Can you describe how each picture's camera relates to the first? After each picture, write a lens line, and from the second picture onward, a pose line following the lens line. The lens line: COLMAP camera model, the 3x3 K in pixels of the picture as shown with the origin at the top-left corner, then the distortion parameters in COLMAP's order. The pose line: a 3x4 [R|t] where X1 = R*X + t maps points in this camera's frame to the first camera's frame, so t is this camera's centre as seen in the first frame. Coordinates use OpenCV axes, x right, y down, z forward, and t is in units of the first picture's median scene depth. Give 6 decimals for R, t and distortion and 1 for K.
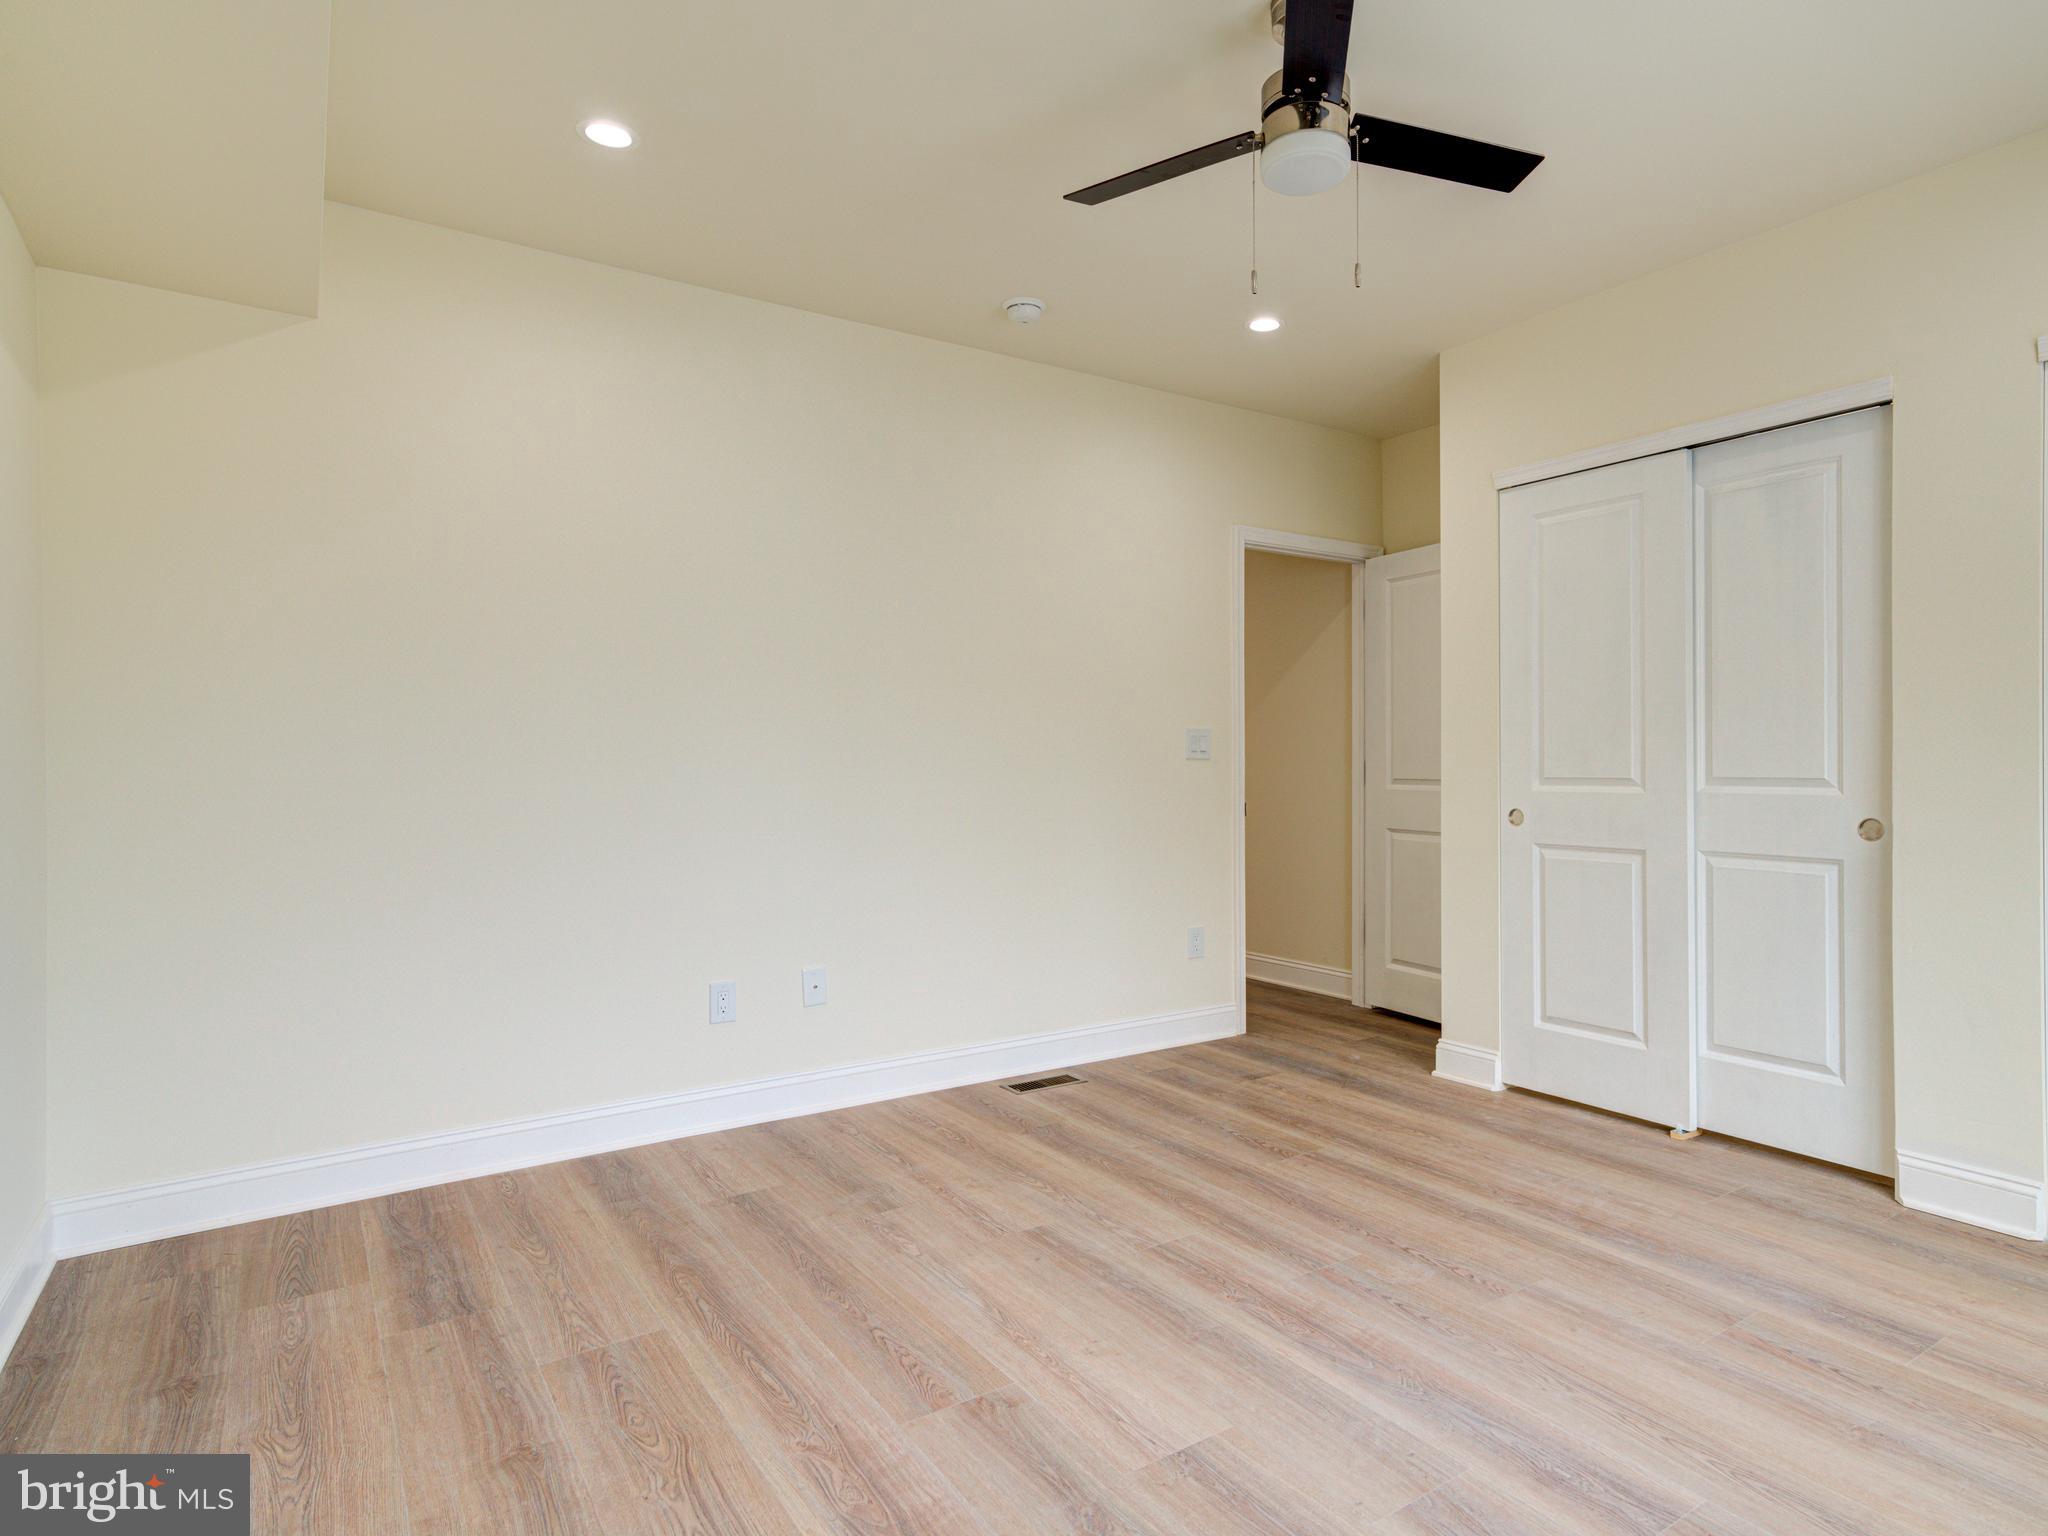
lens RADIAL K [[1141.9, 0, 1029.0], [0, 1141.9, 764.1], [0, 0, 1]] dist [-0.005794, 0.019236]
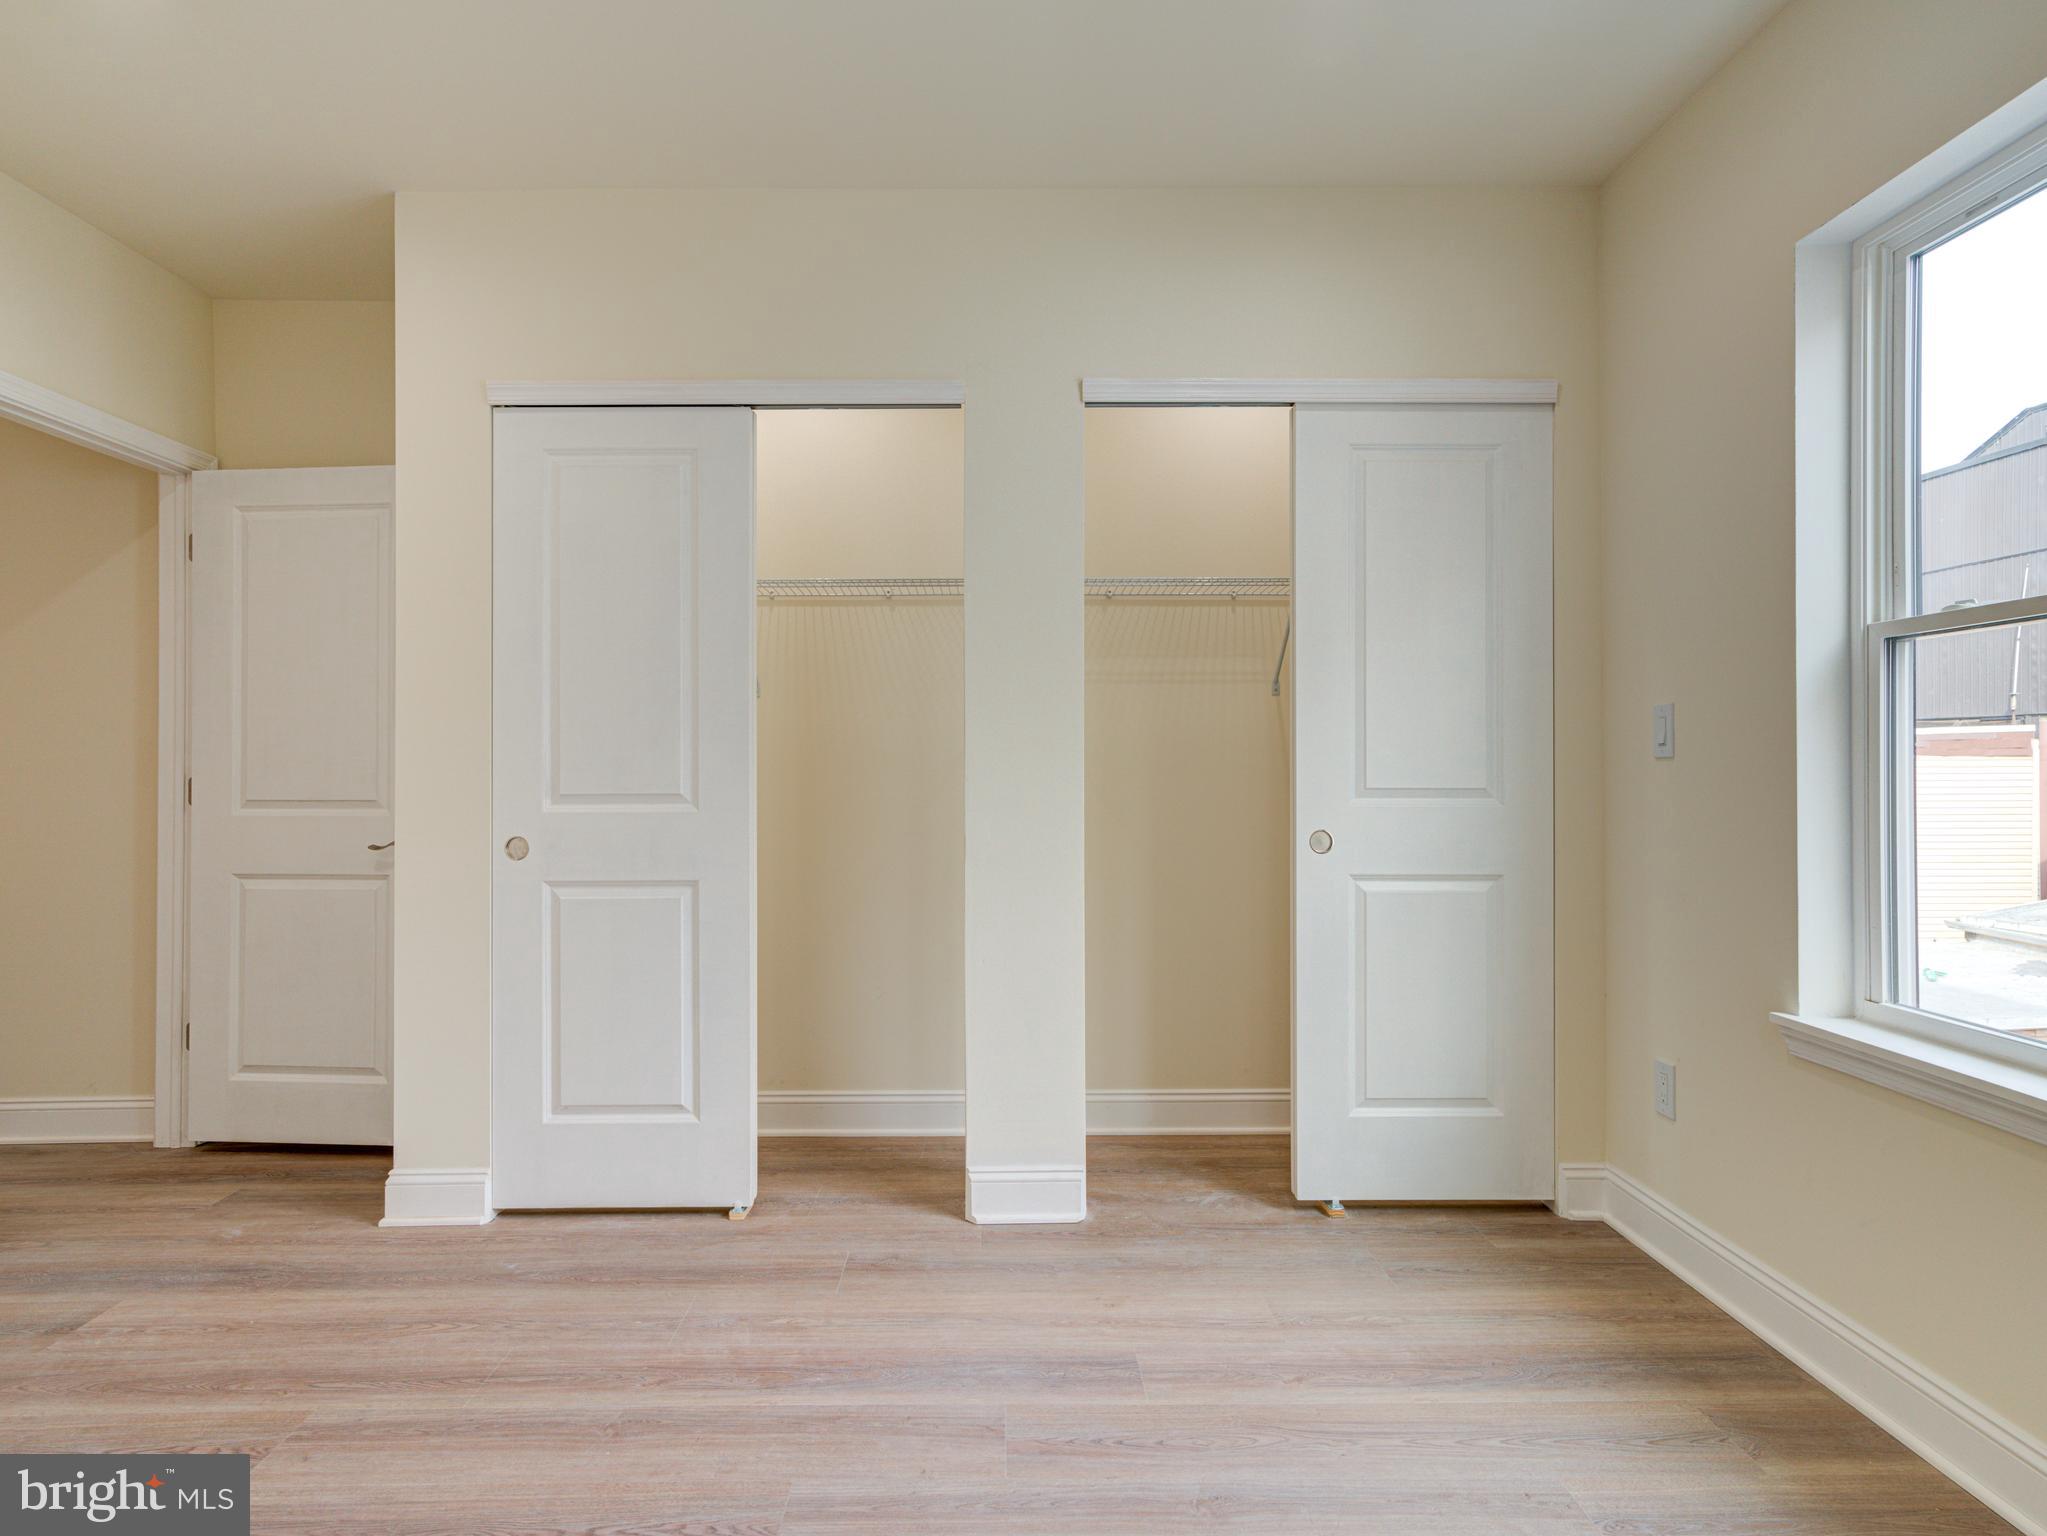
lens RADIAL K [[1259.8, 0, 1017.4], [0, 1259.8, 765.3], [0, 0, 1]] dist [0.002319, 0.015479]
pose [[0.533621, 0.006065, 0.845702, -0.099713], [0.003761, 0.999947, -0.009545, 0.001459], [-0.845715, 0.008274, 0.533570, 0.285942]]
